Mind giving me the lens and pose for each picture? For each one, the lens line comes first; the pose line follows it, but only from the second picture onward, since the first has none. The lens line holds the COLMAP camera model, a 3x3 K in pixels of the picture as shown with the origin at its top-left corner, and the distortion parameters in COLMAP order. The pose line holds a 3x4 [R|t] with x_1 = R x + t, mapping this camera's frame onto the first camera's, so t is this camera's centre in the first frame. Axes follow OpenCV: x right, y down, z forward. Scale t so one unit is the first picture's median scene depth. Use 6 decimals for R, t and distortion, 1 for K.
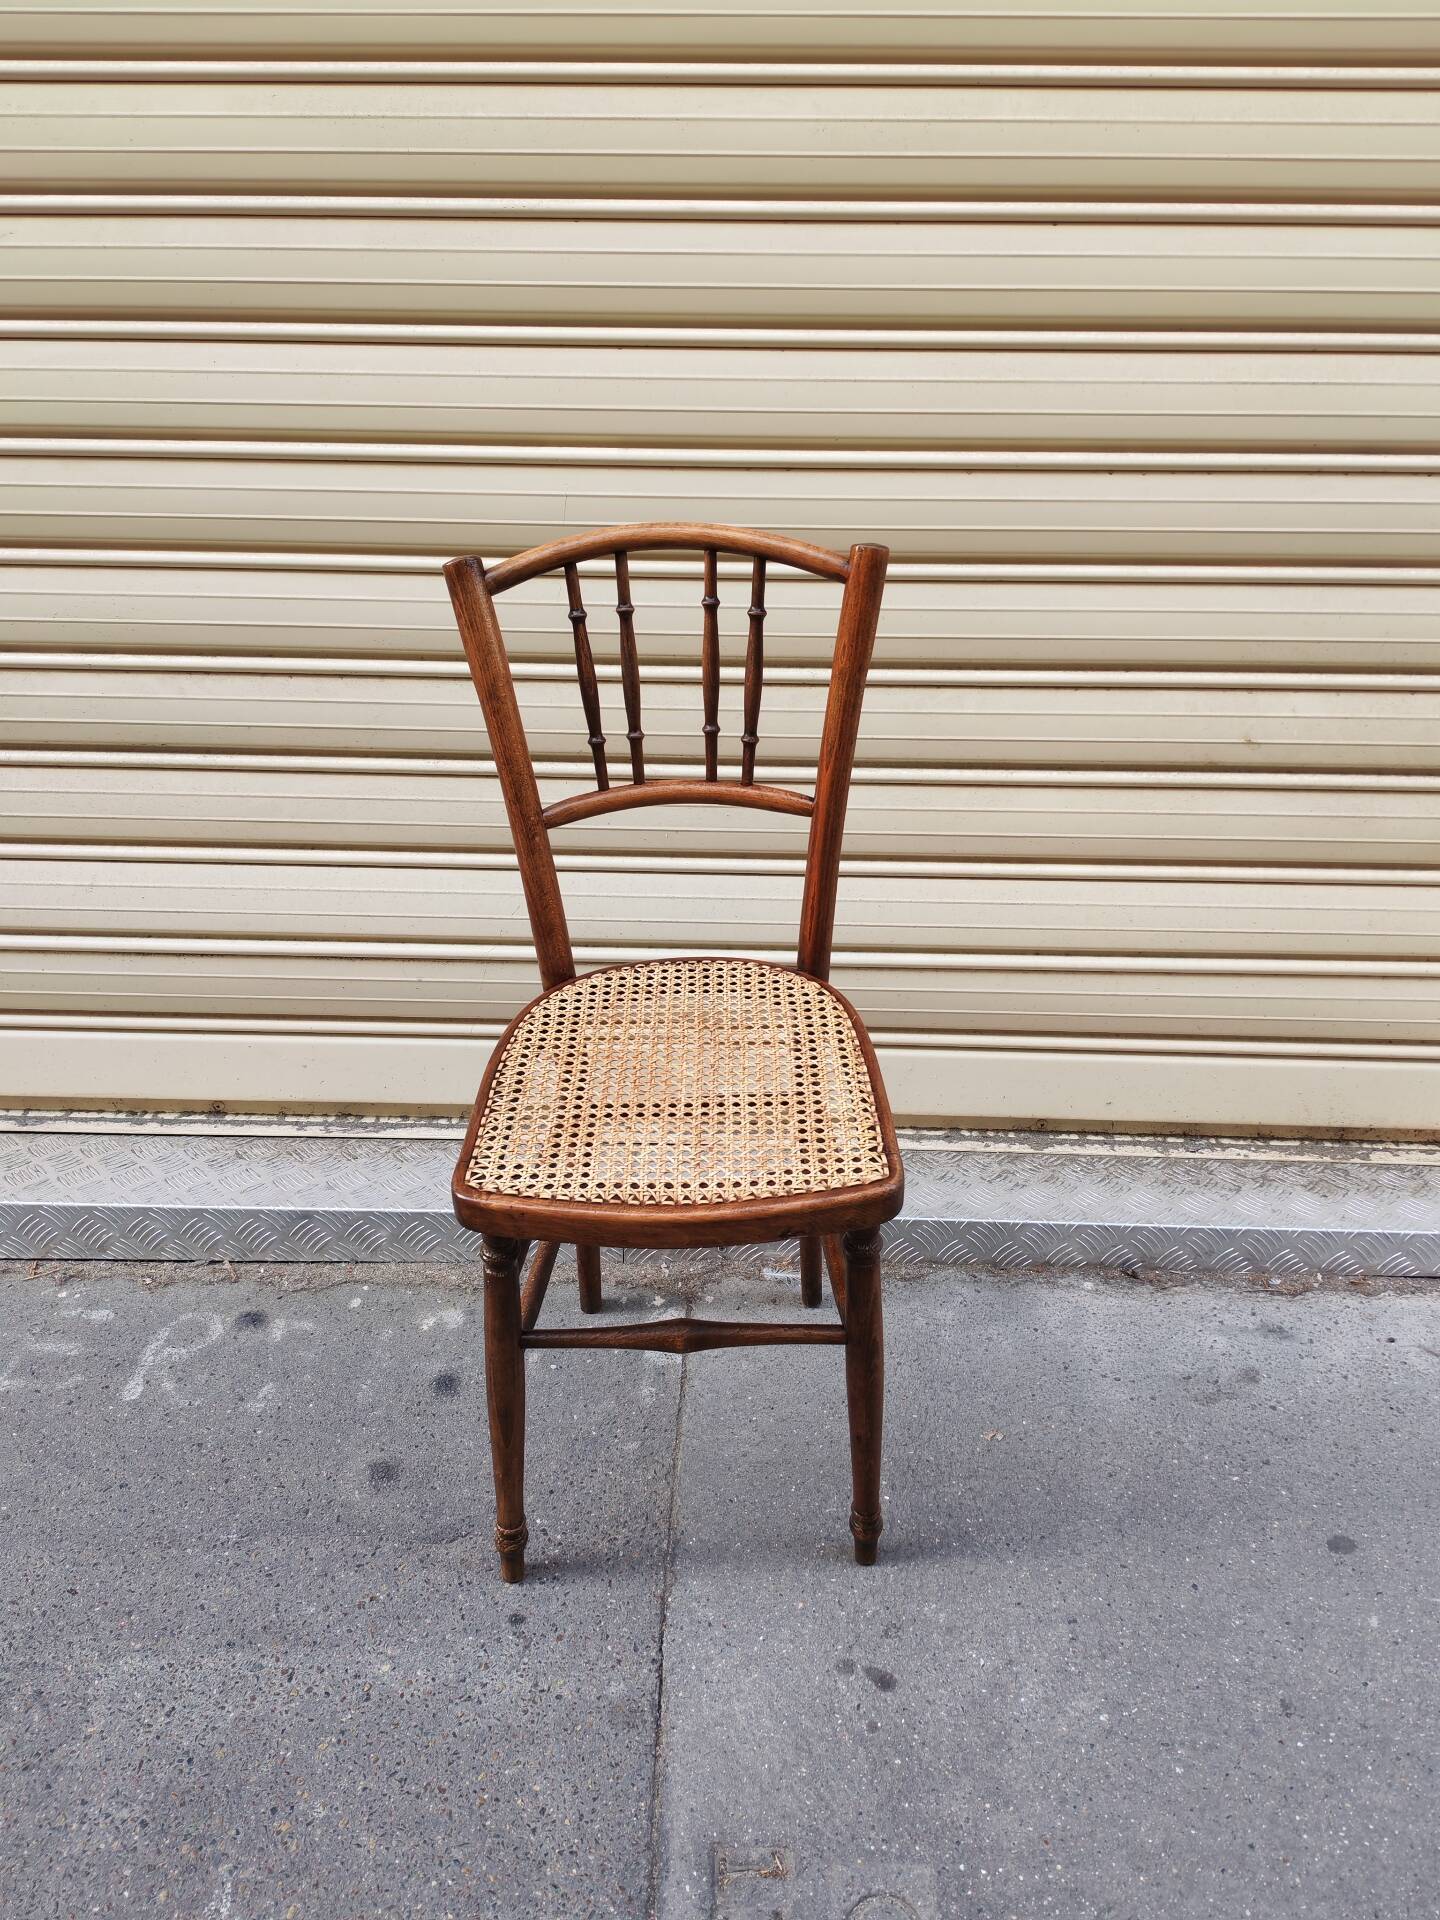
lens RADIAL K [[1458.9, 0, 711.1], [0, 1458.9, 949.2], [0, 0, 1]] dist [0.074601, -0.107633]
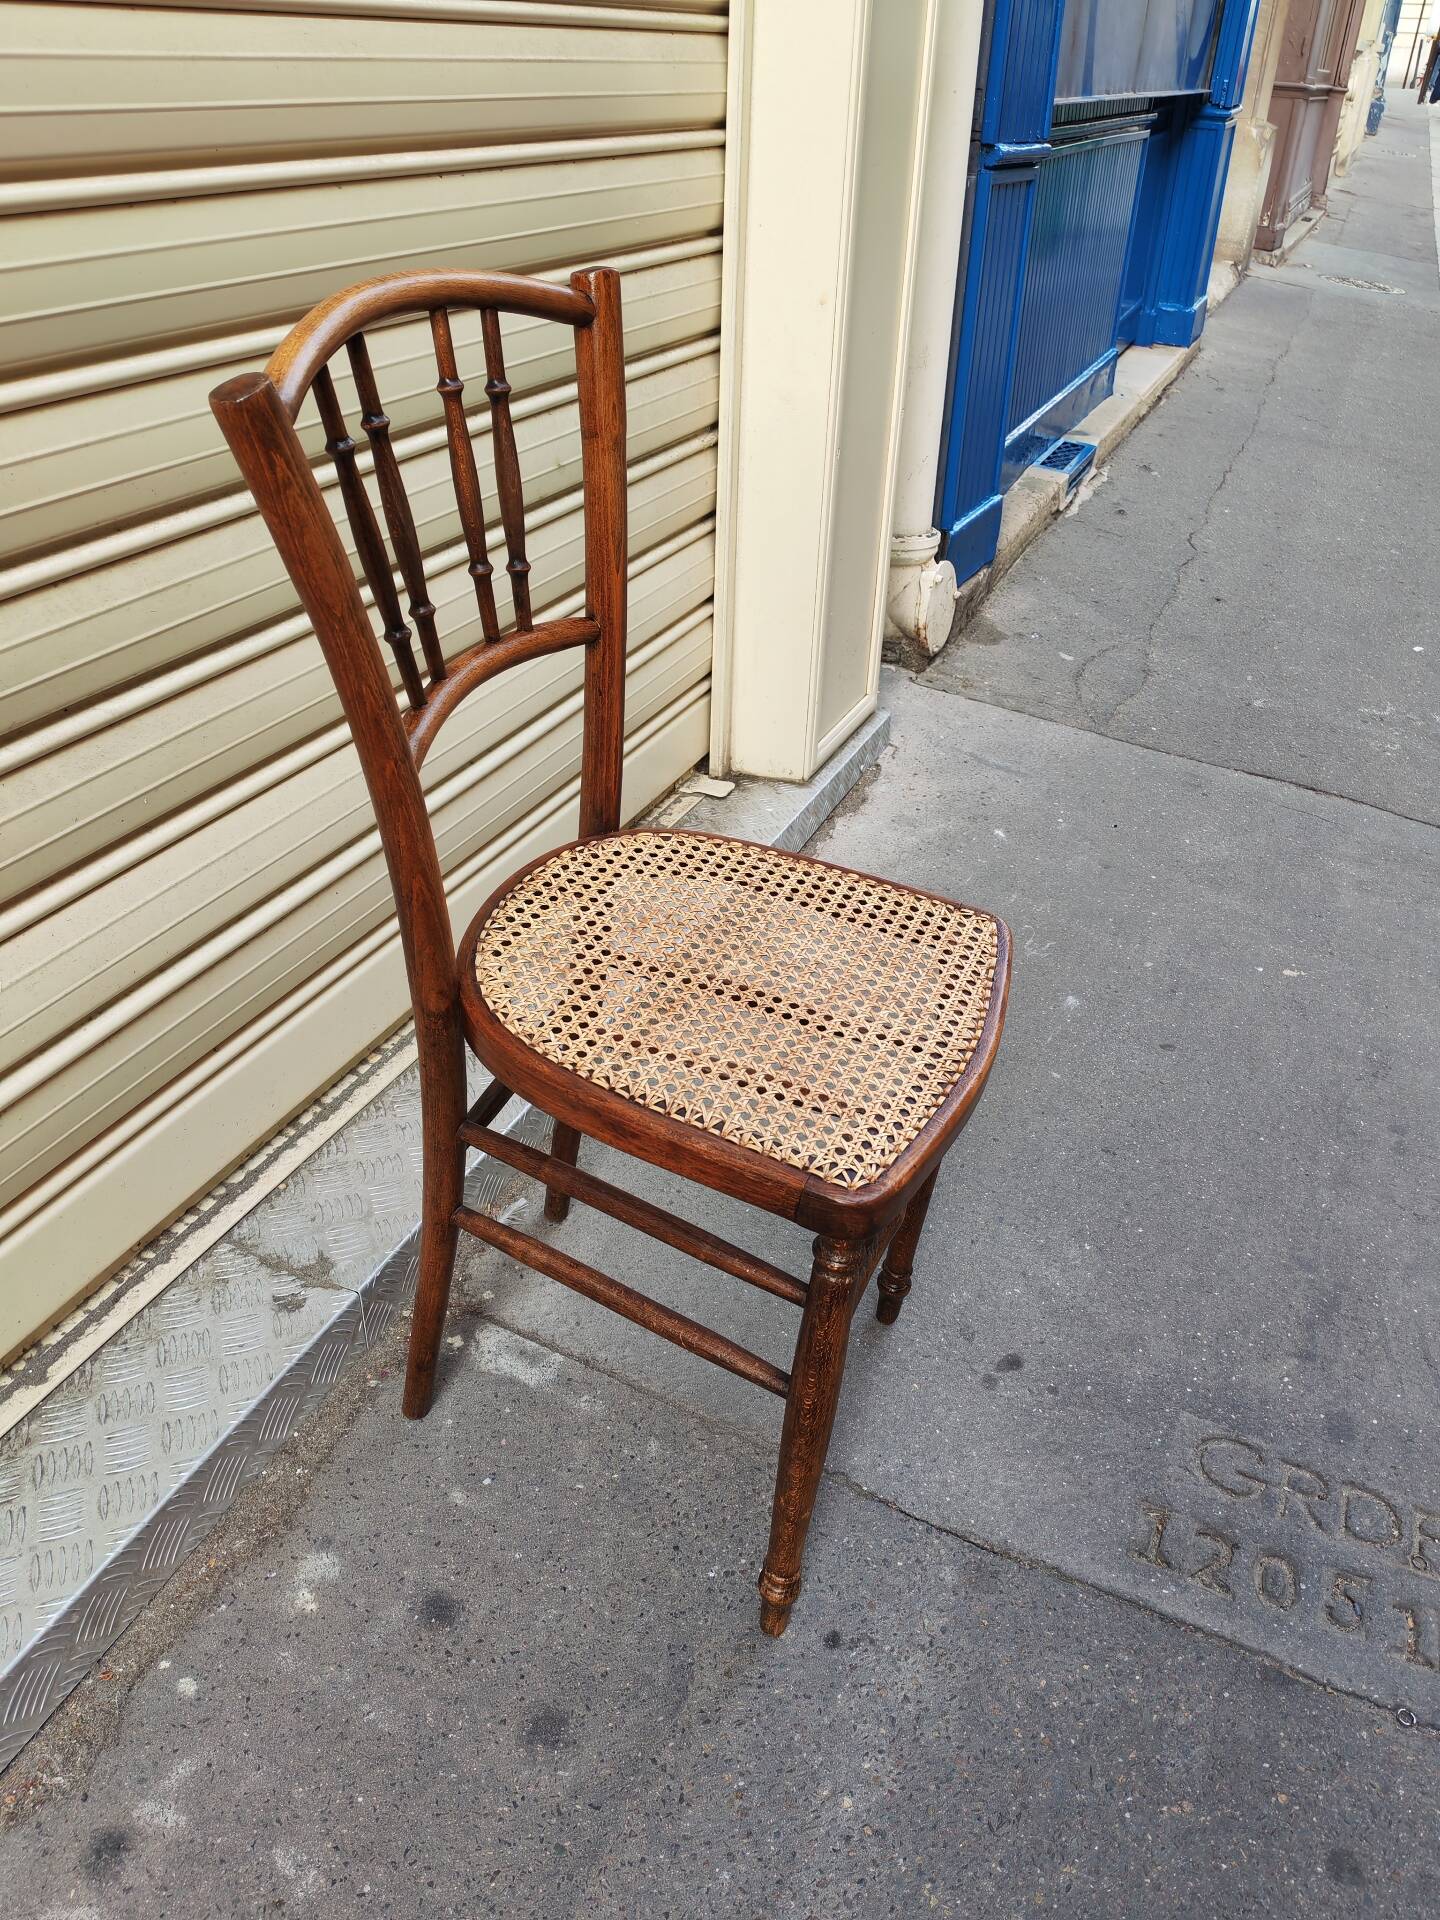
lens RADIAL K [[1458.9, 0, 728.5], [0, 1458.9, 965.4], [0, 0, 1]] dist [0.074601, -0.107633]
pose [[0.370557, -0.486564, 0.791165, -0.612982], [0.360707, 0.860335, 0.360159, -0.196374], [-0.855908, 0.151919, 0.494310, 0.557078]]
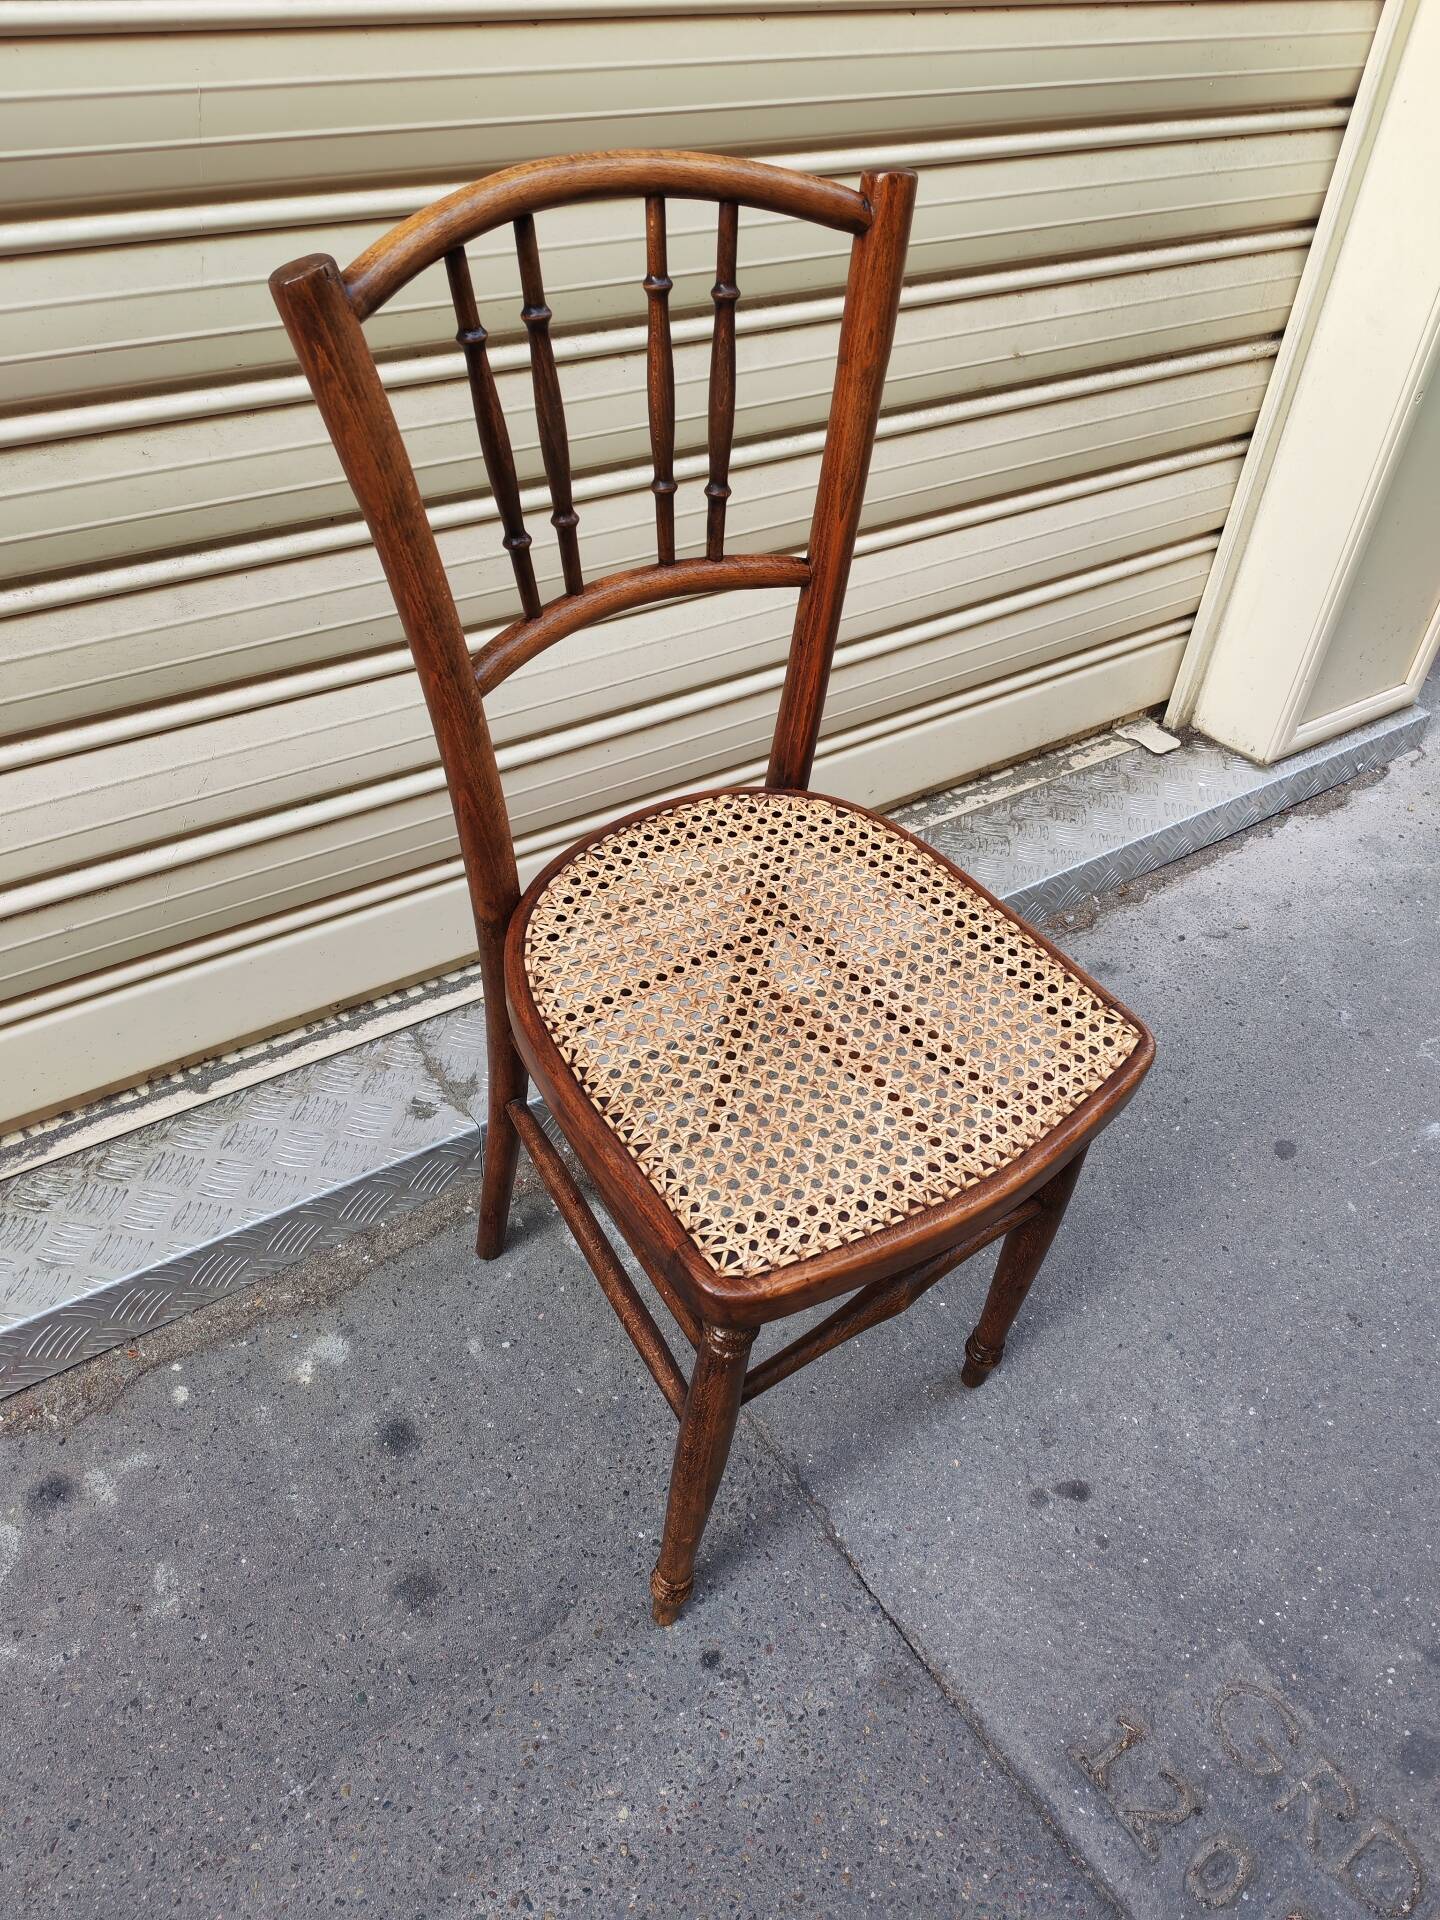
lens RADIAL K [[1458.9, 0, 727.4], [0, 1458.9, 961.1], [0, 0, 1]] dist [0.074601, -0.107633]
pose [[0.795448, -0.354847, 0.491271, -0.375906], [0.190426, 0.915941, 0.353257, -0.180496], [-0.575327, -0.187447, 0.796155, 0.403537]]
